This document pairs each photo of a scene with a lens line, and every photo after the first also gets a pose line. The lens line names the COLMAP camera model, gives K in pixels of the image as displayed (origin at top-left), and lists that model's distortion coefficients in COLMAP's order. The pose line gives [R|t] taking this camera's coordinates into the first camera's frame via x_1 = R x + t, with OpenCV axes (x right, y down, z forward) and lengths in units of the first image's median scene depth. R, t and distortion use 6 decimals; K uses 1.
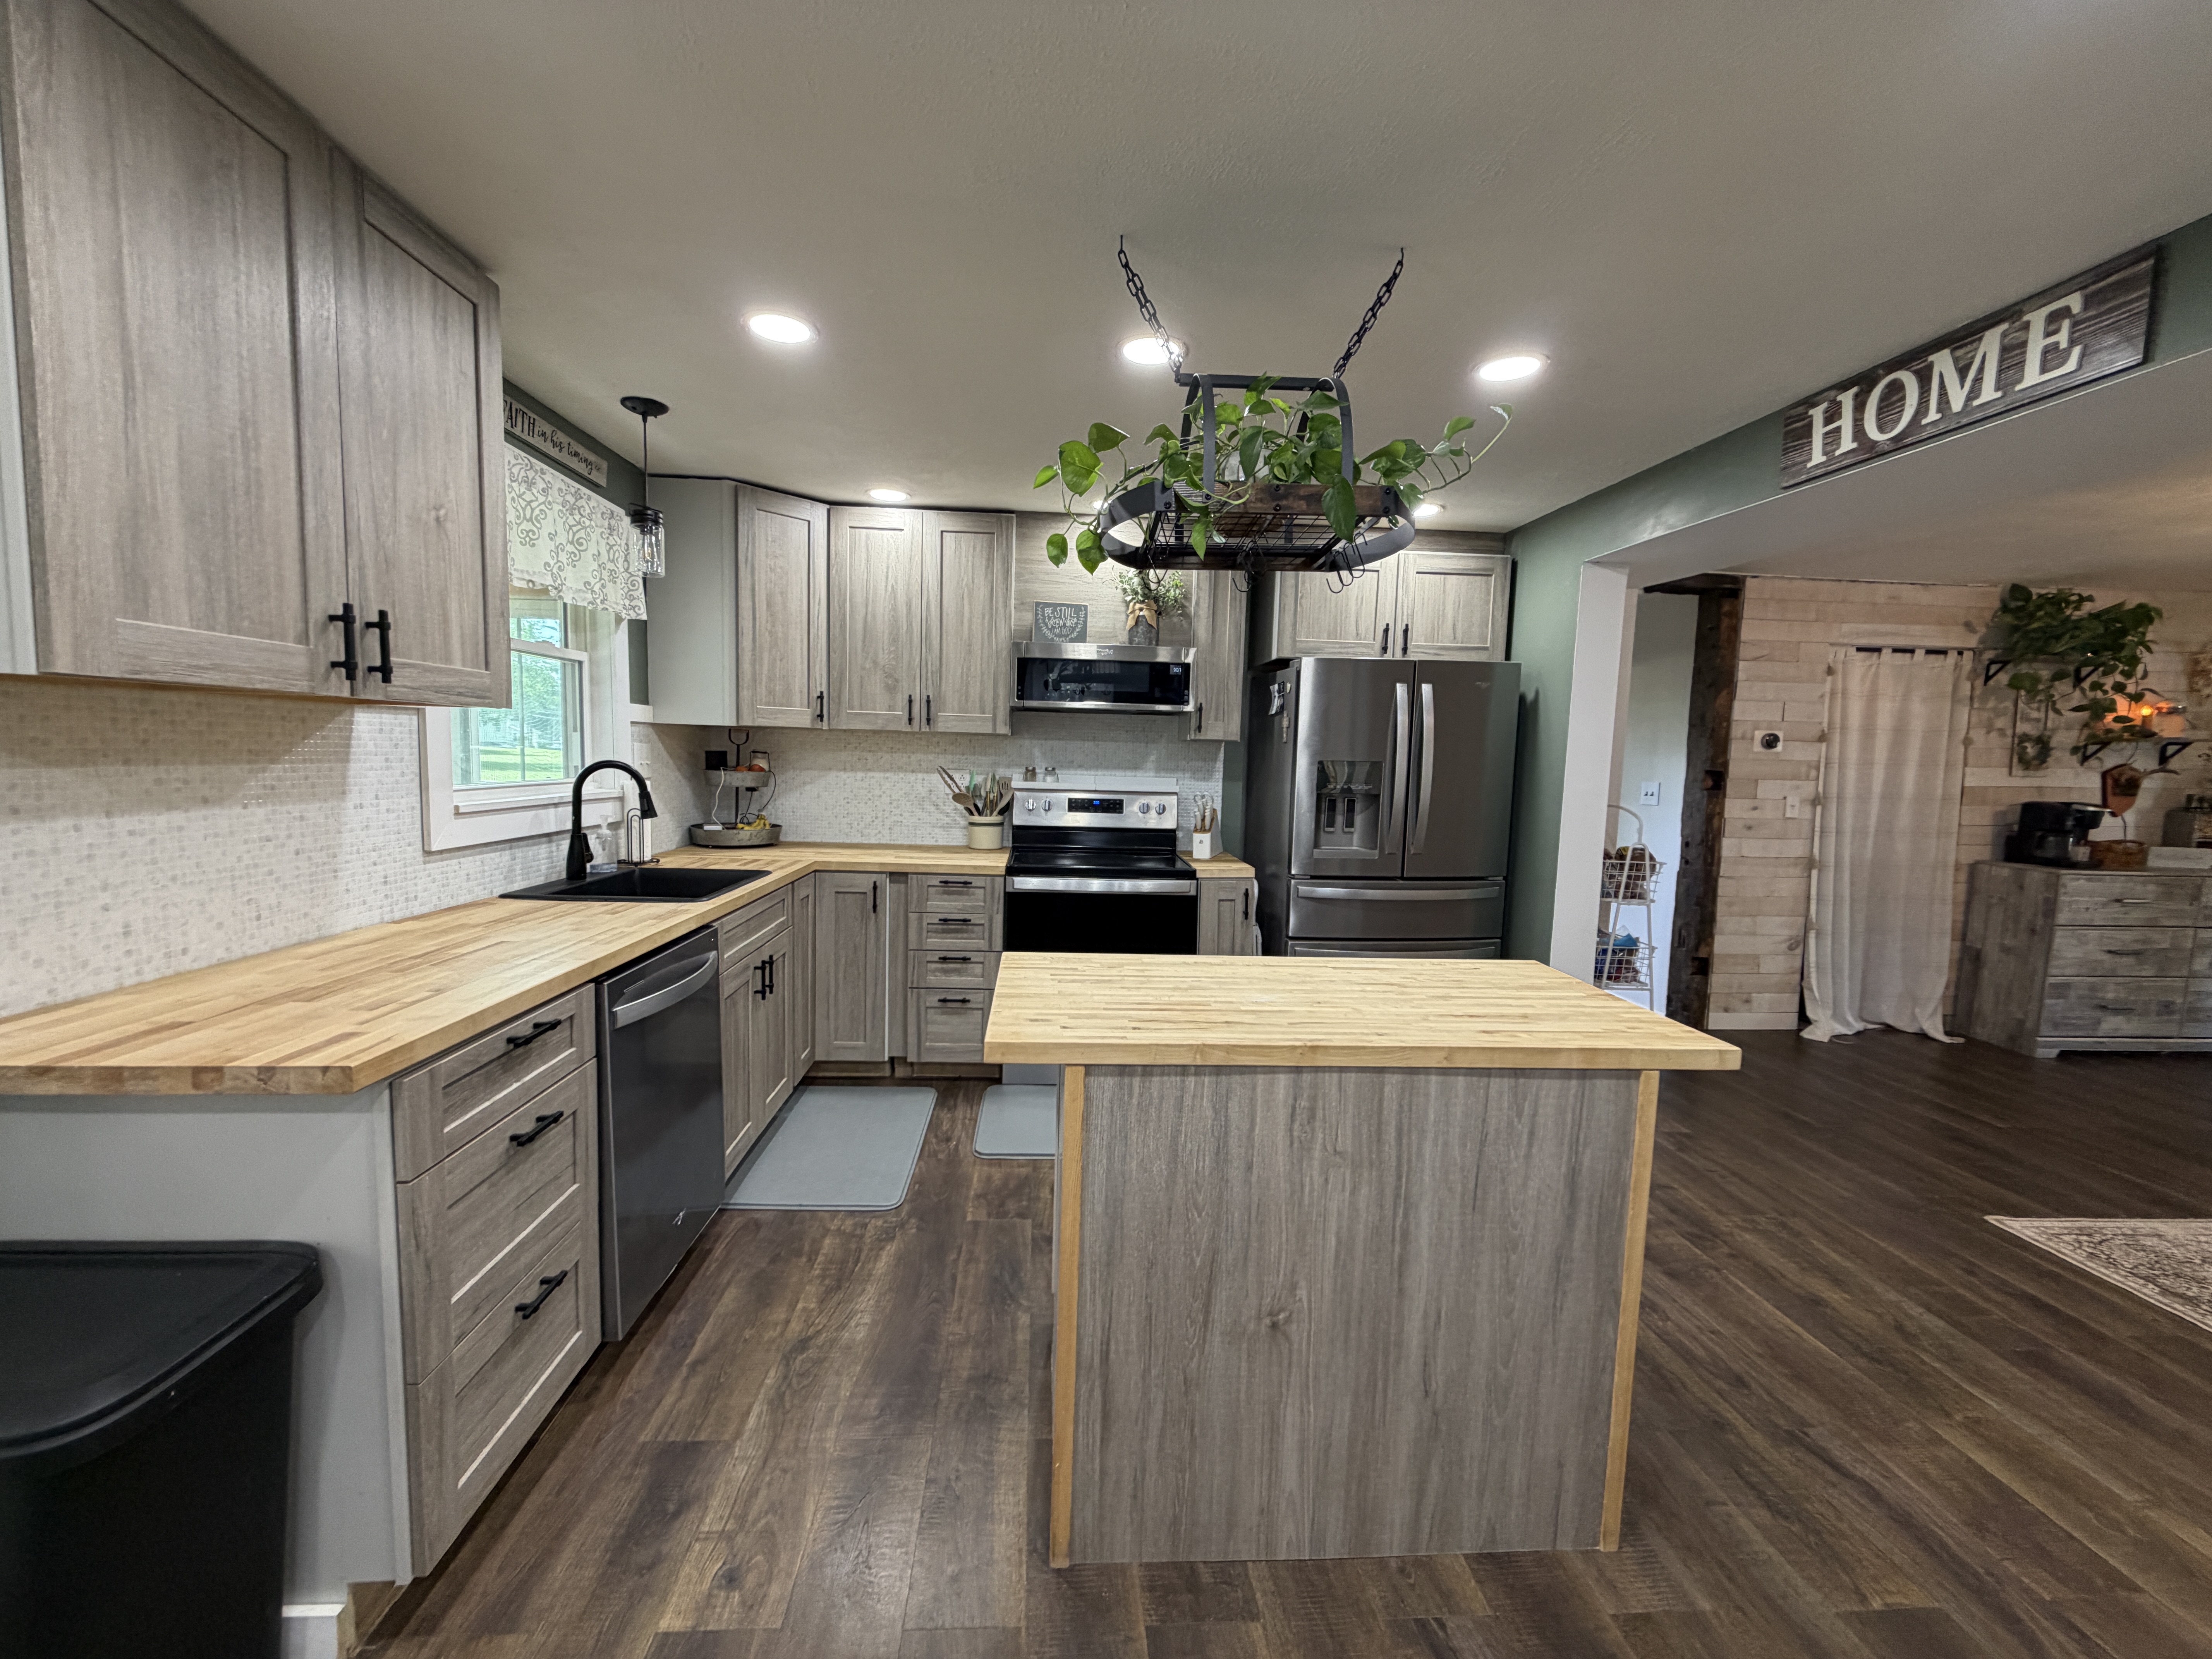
lens RADIAL K [[879.4, 0, 1096.5], [0, 879.4, 832.7], [0, 0, 1]] dist [-0.000082, 0.000335]
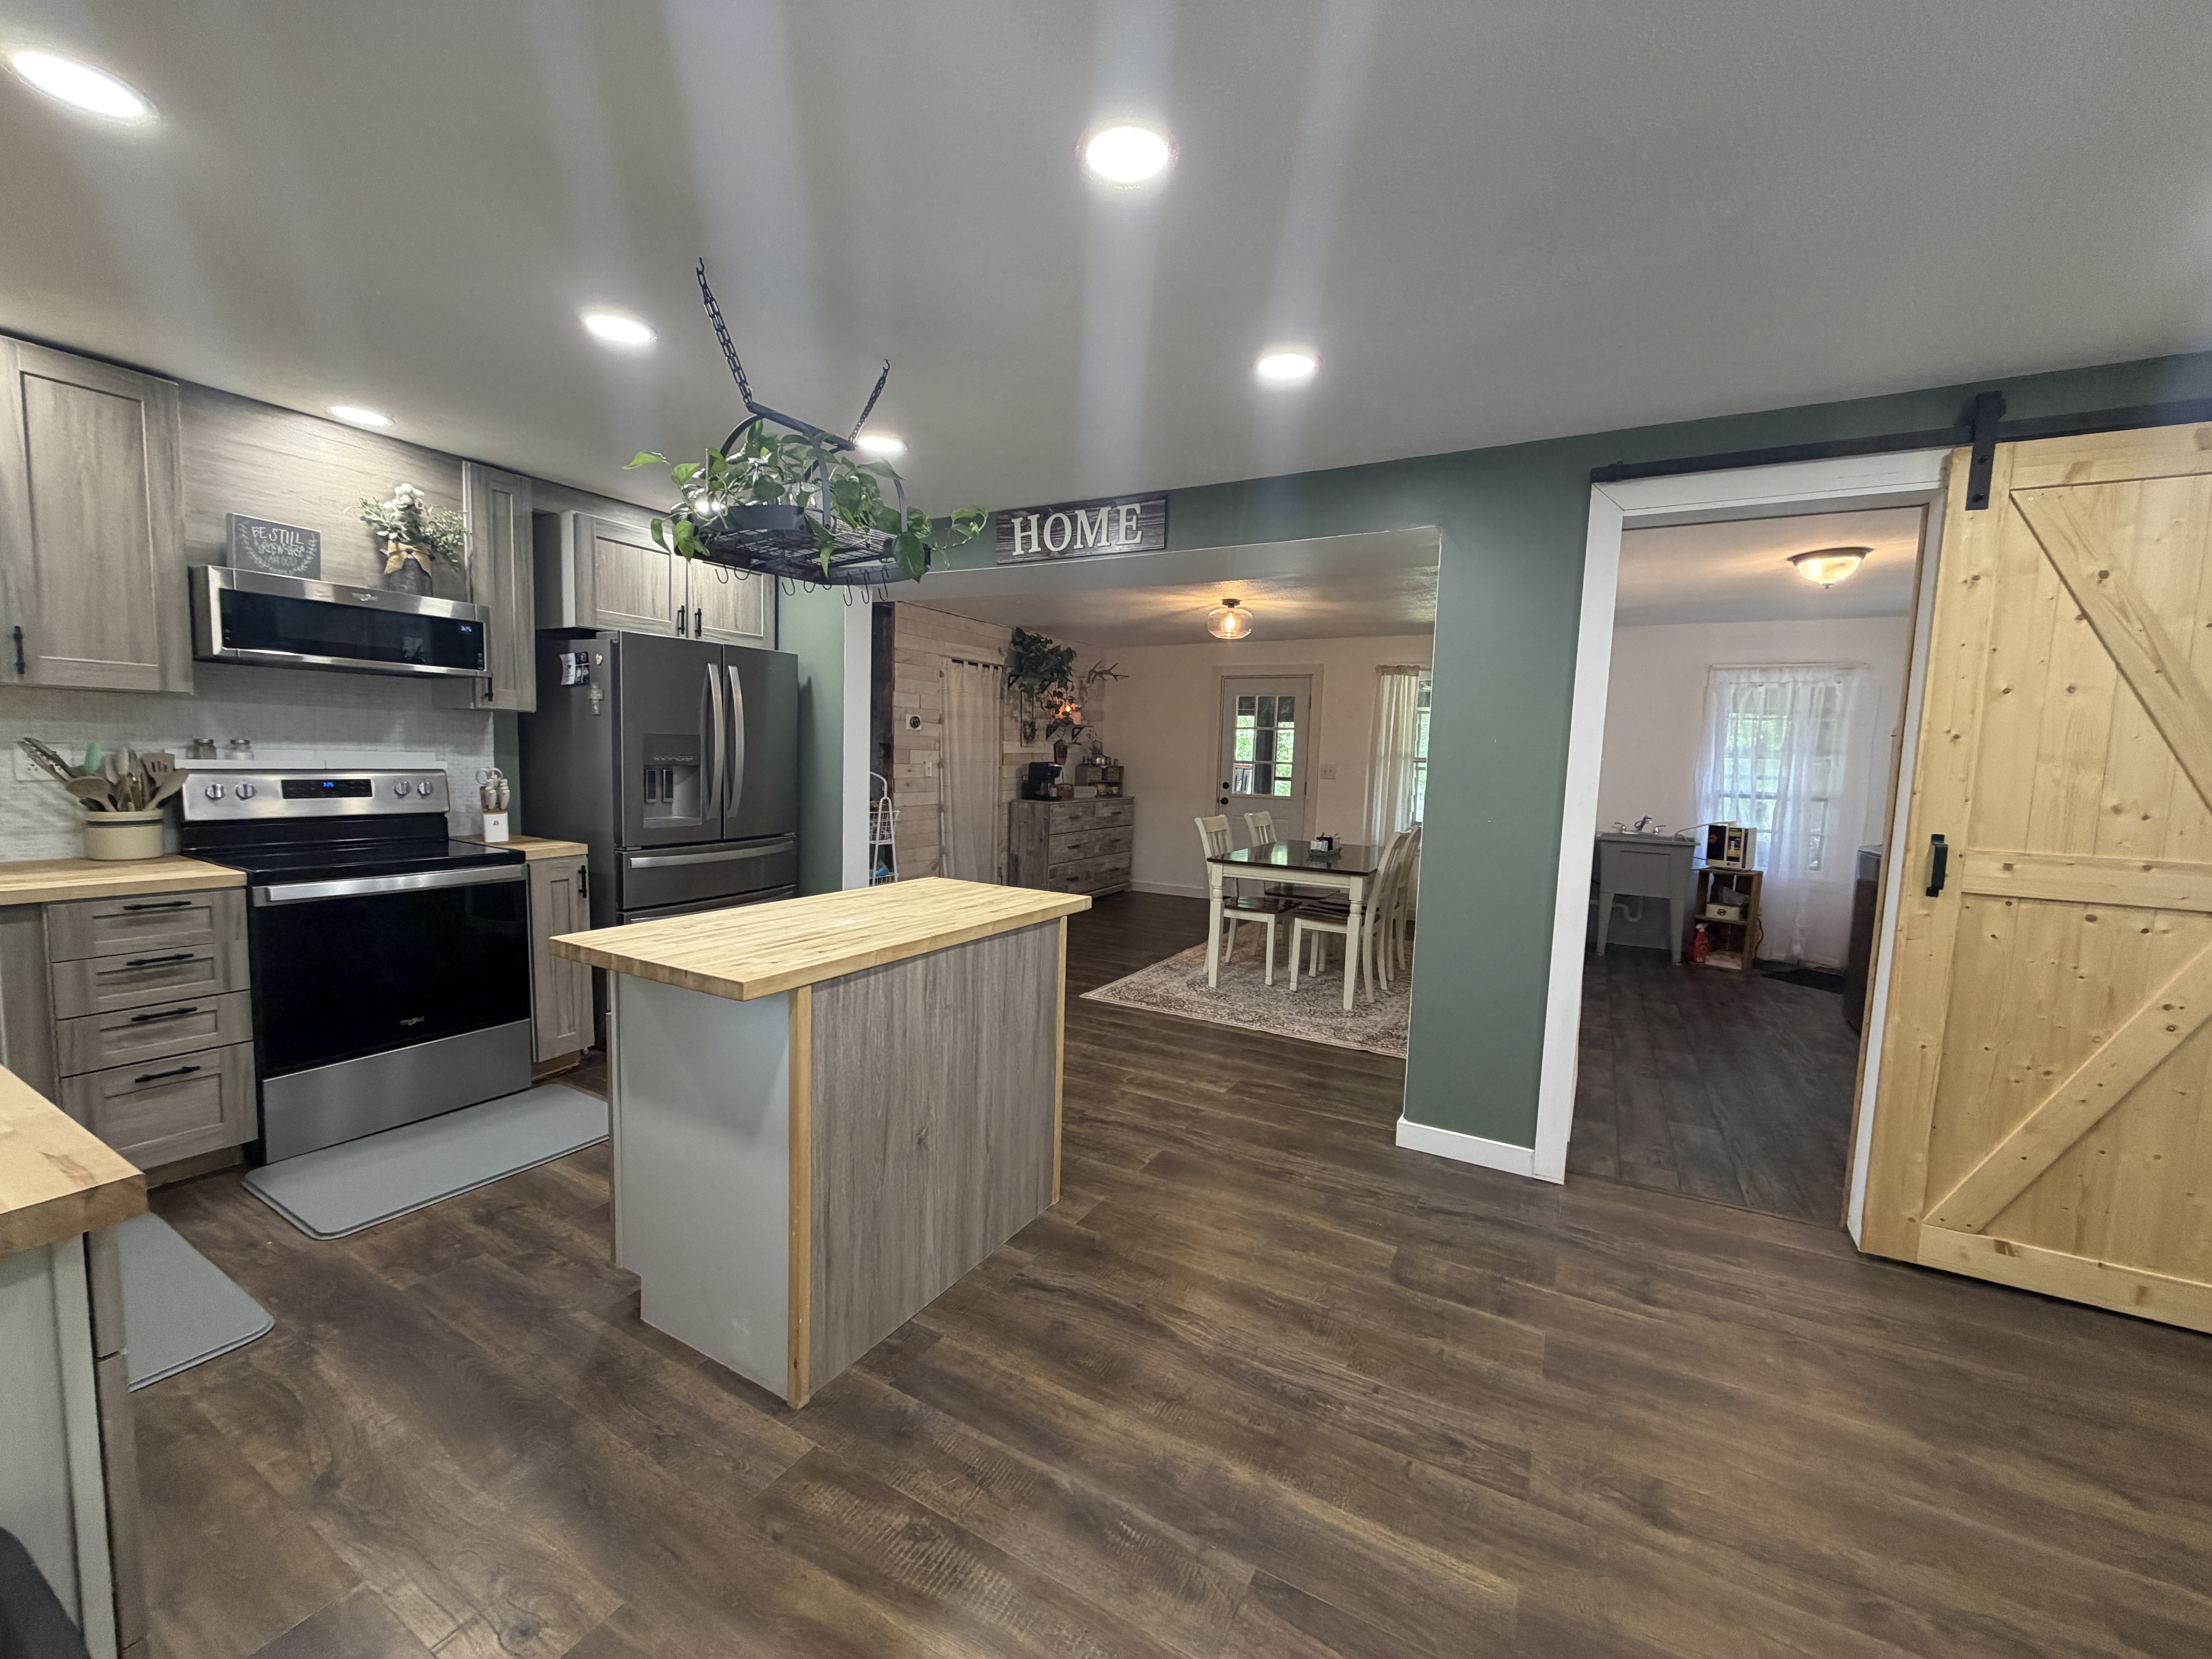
lens RADIAL K [[879.4, 0, 1097.3], [0, 879.4, 835.0], [0, 0, 1]] dist [-0.000082, 0.000335]
pose [[0.546132, -0.087855, 0.833080, -0.309940], [0.060025, 0.996033, 0.065689, 0.000019], [-0.835546, 0.014131, 0.549239, -0.004829]]
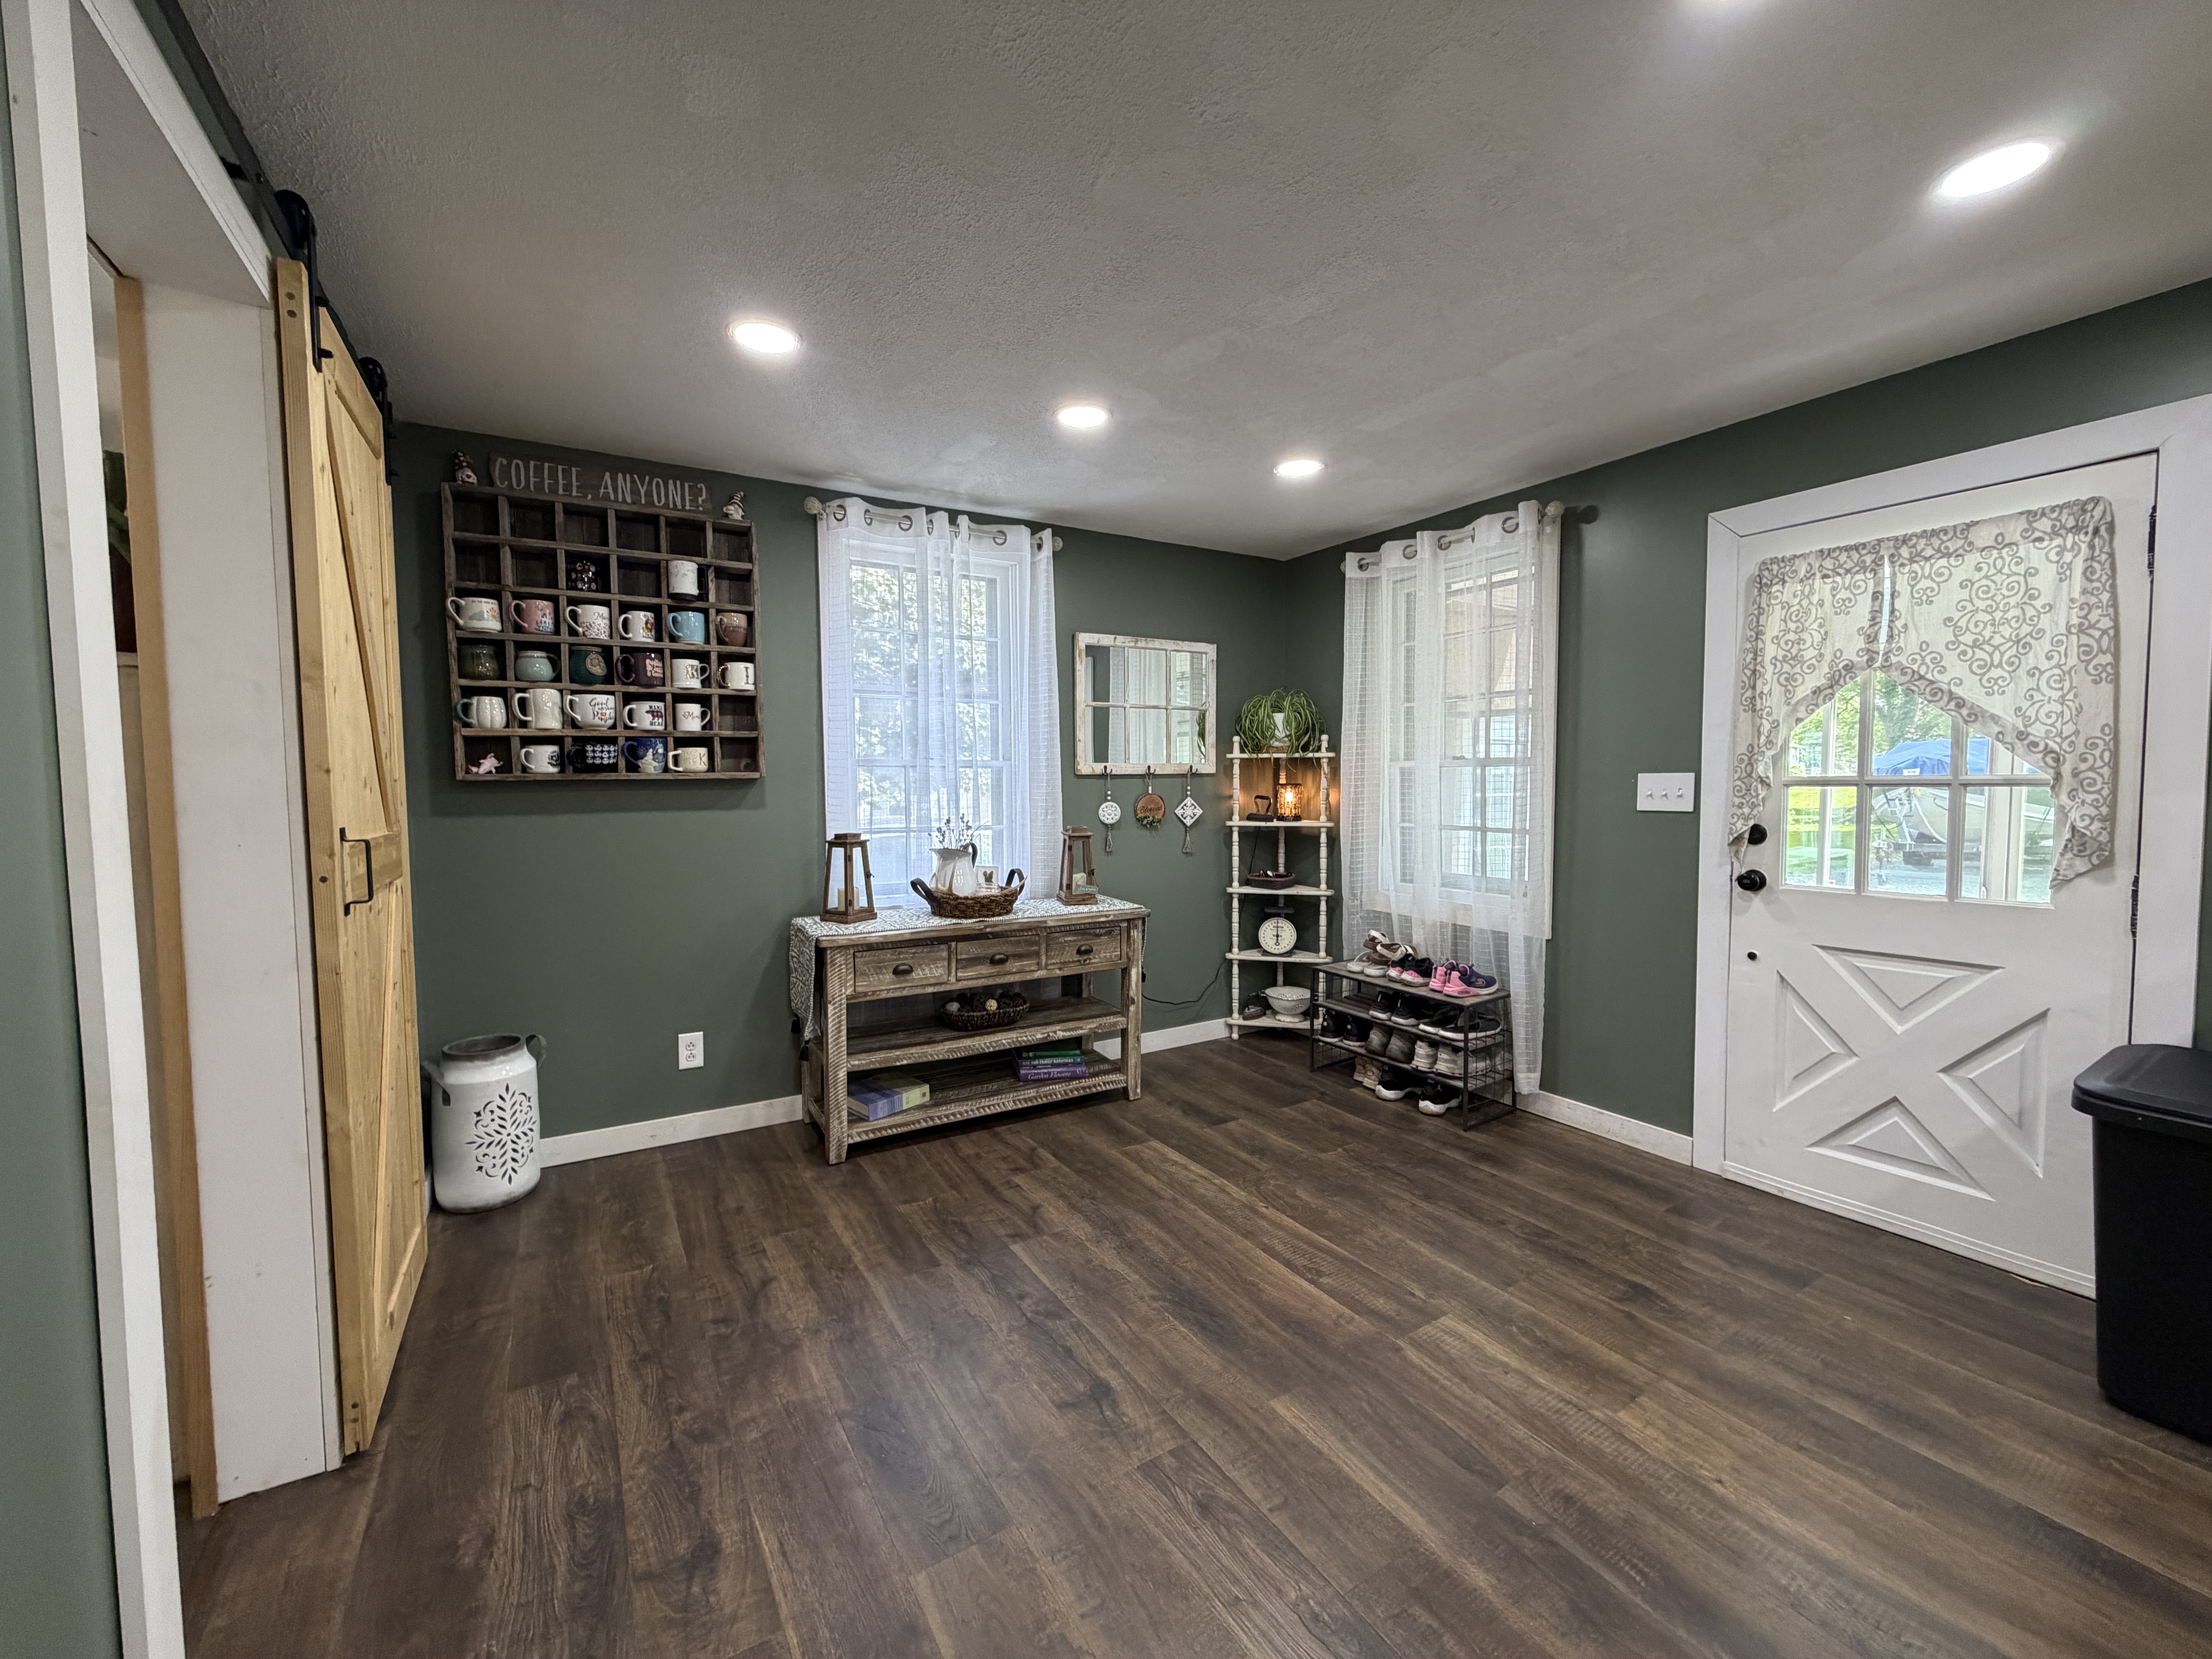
lens RADIAL K [[879.4, 0, 1094.4], [0, 879.4, 841.3], [0, 0, 1]] dist [-0.000082, 0.000335]
pose [[-0.885561, 0.012280, -0.464361, 0.404552], [-0.058299, 0.988808, 0.137328, 0.000419], [0.460850, 0.148684, -0.874934, 0.398820]]
